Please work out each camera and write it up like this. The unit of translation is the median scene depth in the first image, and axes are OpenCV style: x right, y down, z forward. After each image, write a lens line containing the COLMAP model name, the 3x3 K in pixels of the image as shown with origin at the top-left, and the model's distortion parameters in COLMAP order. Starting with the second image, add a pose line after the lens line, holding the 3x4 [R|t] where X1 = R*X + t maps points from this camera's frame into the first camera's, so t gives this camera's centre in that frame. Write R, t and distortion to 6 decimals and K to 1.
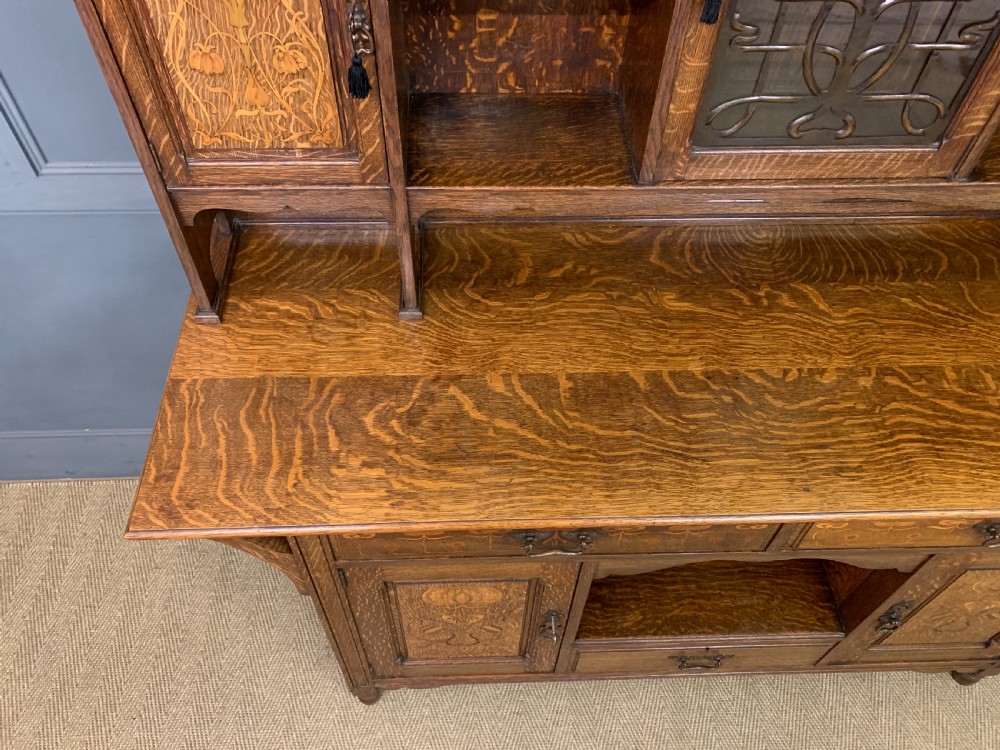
lens RADIAL K [[768.6, 0, 493.4], [0, 768.6, 385.9], [0, 0, 1]] dist [0.034573, -0.033644]
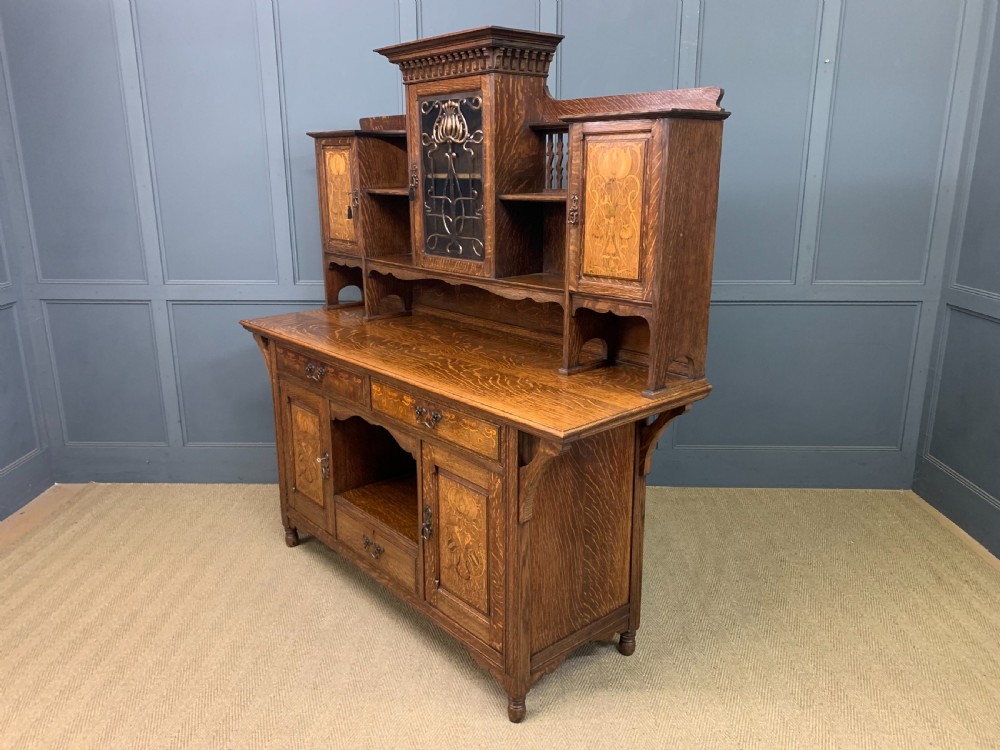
lens RADIAL K [[768.6, 0, 500.8], [0, 768.6, 382.1], [0, 0, 1]] dist [0.034573, -0.033644]
pose [[0.627828, 0.188175, -0.755263, 2.330113], [-0.609517, 0.722325, -0.326705, 0.671472], [0.484067, 0.665460, 0.568192, -0.086886]]
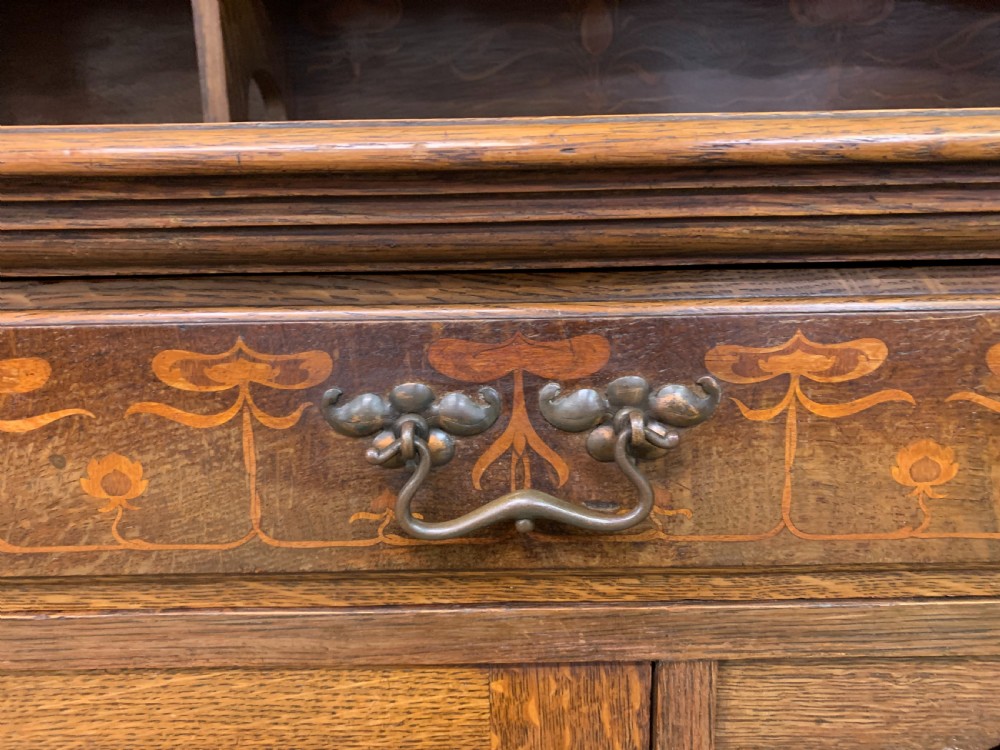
lens RADIAL K [[768.6, 0, 496.1], [0, 768.6, 372.6], [0, 0, 1]] dist [0.034573, -0.033644]
pose [[0.997595, -0.030333, -0.062321, 0.091250], [-0.017882, 0.756081, -0.654233, 0.341719], [0.066965, 0.653774, 0.753721, 0.813006]]
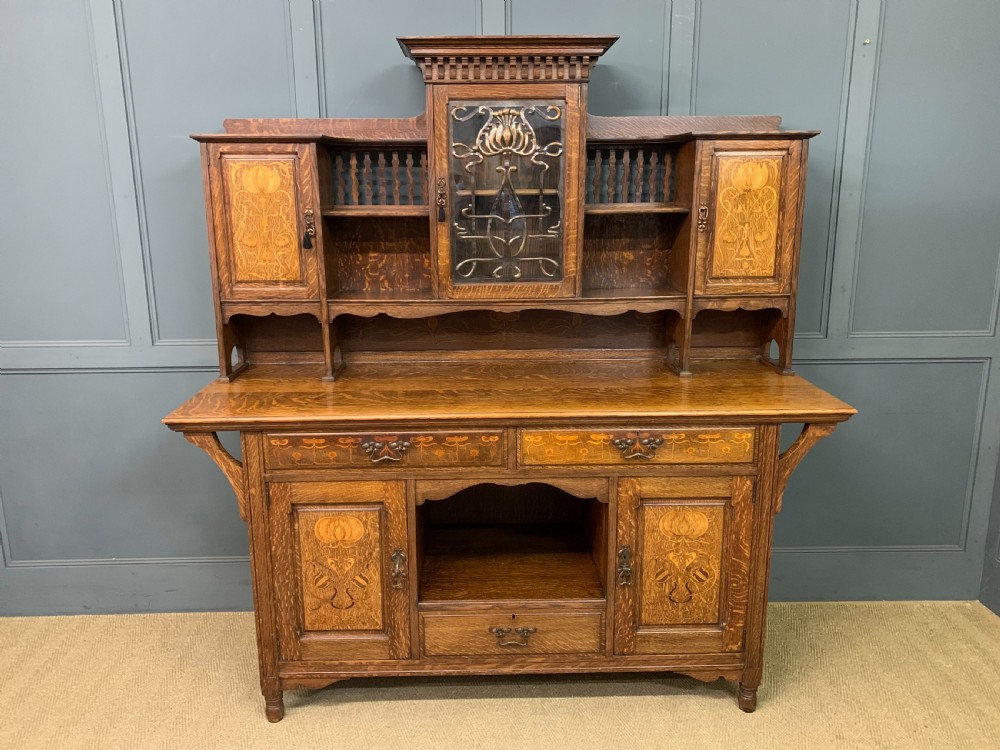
lens RADIAL K [[768.6, 0, 494.6], [0, 768.6, 373.5], [0, 0, 1]] dist [0.034573, -0.033644]
pose [[0.999398, -0.024246, -0.024815, 0.396239], [0.002929, 0.771671, -0.636015, 1.242957], [0.034570, 0.635560, 0.771277, -0.534647]]
